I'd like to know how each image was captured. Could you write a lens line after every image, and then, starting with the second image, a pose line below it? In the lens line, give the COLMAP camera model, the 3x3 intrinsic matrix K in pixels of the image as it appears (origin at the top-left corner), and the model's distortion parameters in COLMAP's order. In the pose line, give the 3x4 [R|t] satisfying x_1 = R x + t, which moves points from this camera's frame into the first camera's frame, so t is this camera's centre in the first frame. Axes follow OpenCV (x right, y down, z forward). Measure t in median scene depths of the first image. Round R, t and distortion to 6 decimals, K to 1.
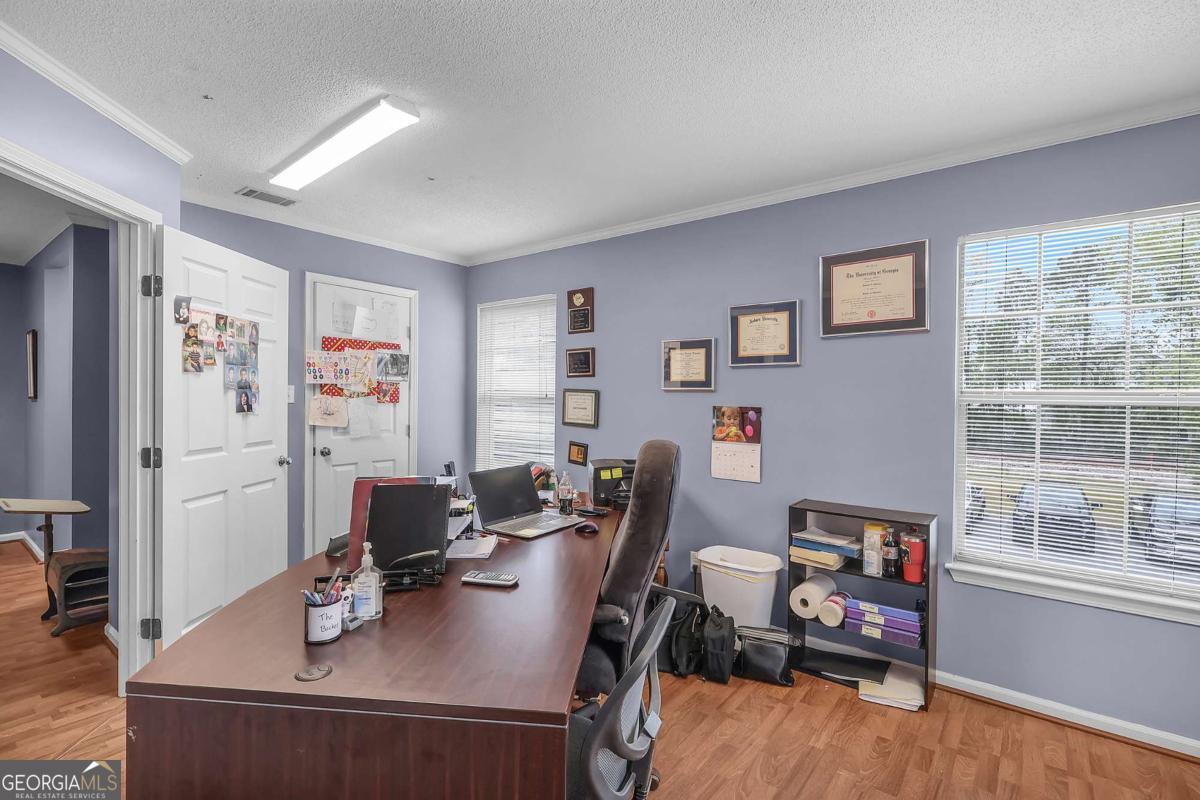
lens RADIAL K [[559.2, 0, 600.0], [0, 559.2, 400.0], [0, 0, 1]] dist [0.001377, 0.000321]
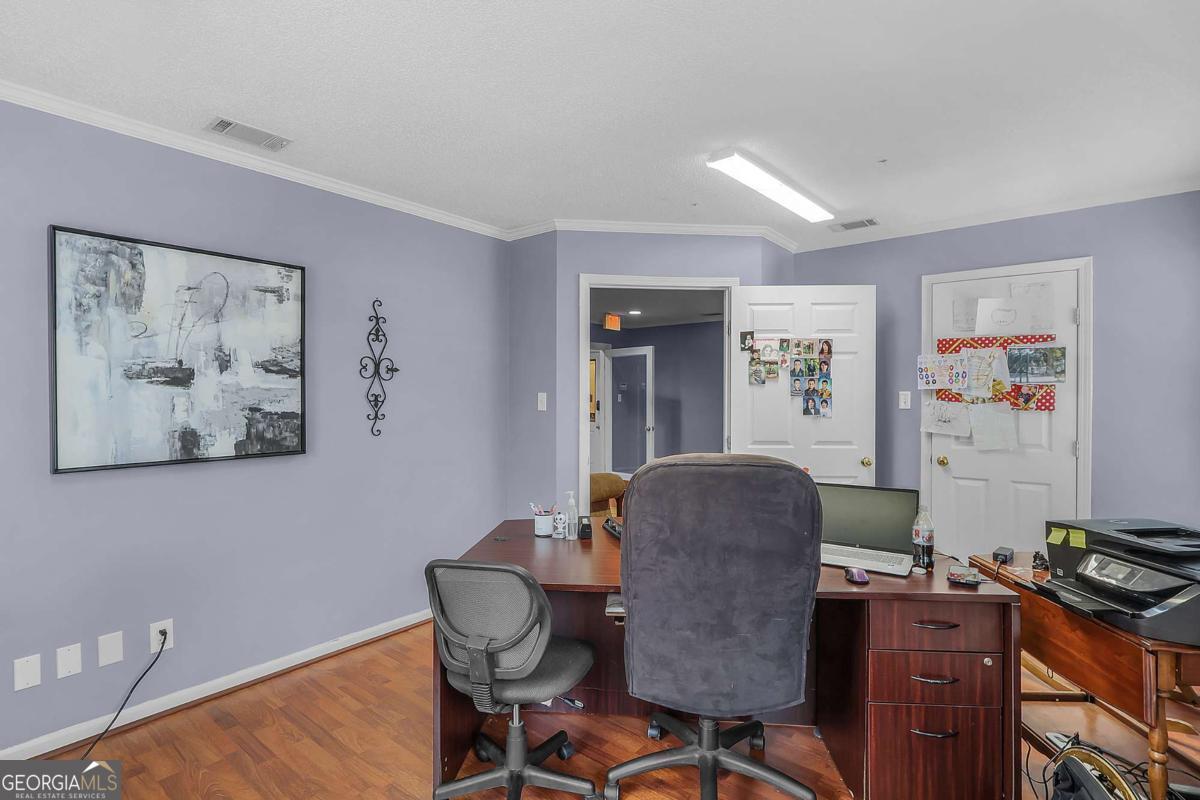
lens RADIAL K [[582.1, 0, 600.0], [0, 582.1, 400.0], [0, 0, 1]] dist [-0.000020, -0.000113]
pose [[-0.000793, -0.004487, -0.999990, 0.563916], [-0.008470, 0.999954, -0.004480, -0.001068], [0.999964, 0.008466, -0.000831, 0.485823]]
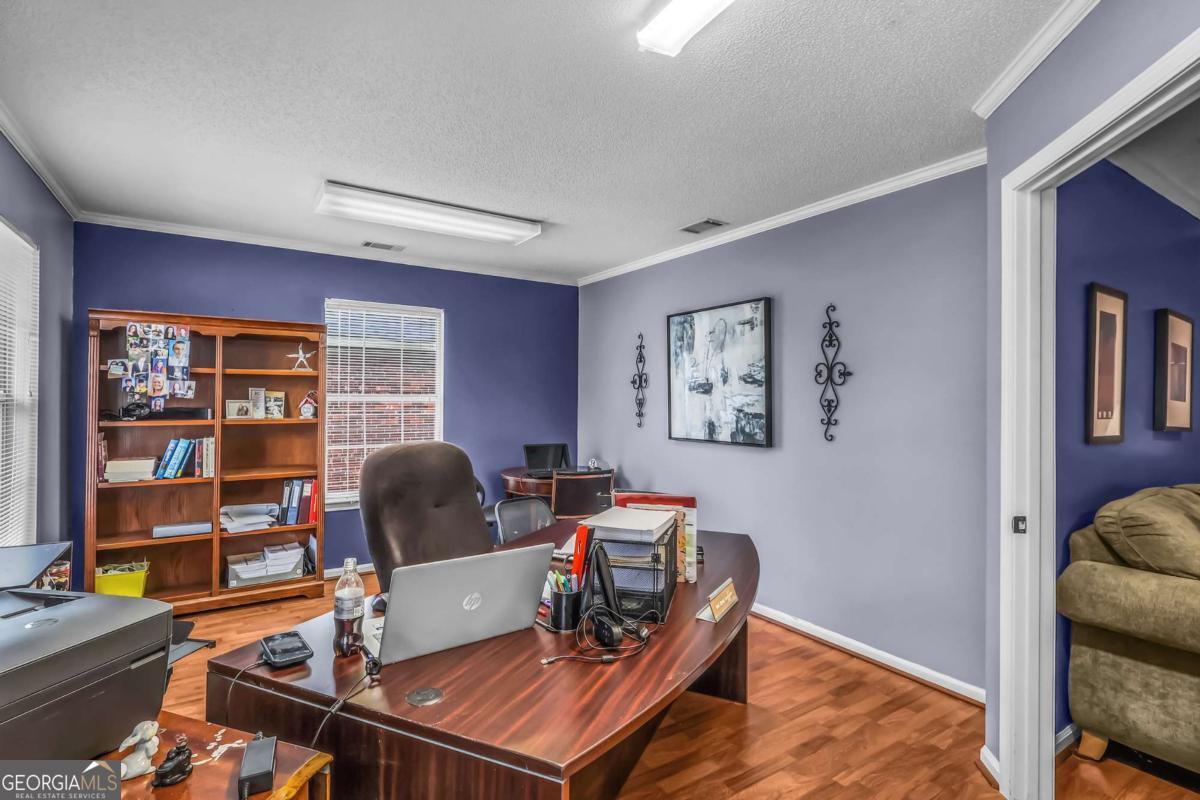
lens RADIAL K [[582.1, 0, 600.0], [0, 582.1, 400.0], [0, 0, 1]] dist [-0.000020, -0.000113]
pose [[-0.949180, -0.017927, 0.314224, -0.351781], [-0.015204, 0.999823, 0.011116, -0.016053], [-0.314367, 0.005774, -0.949284, 1.162567]]
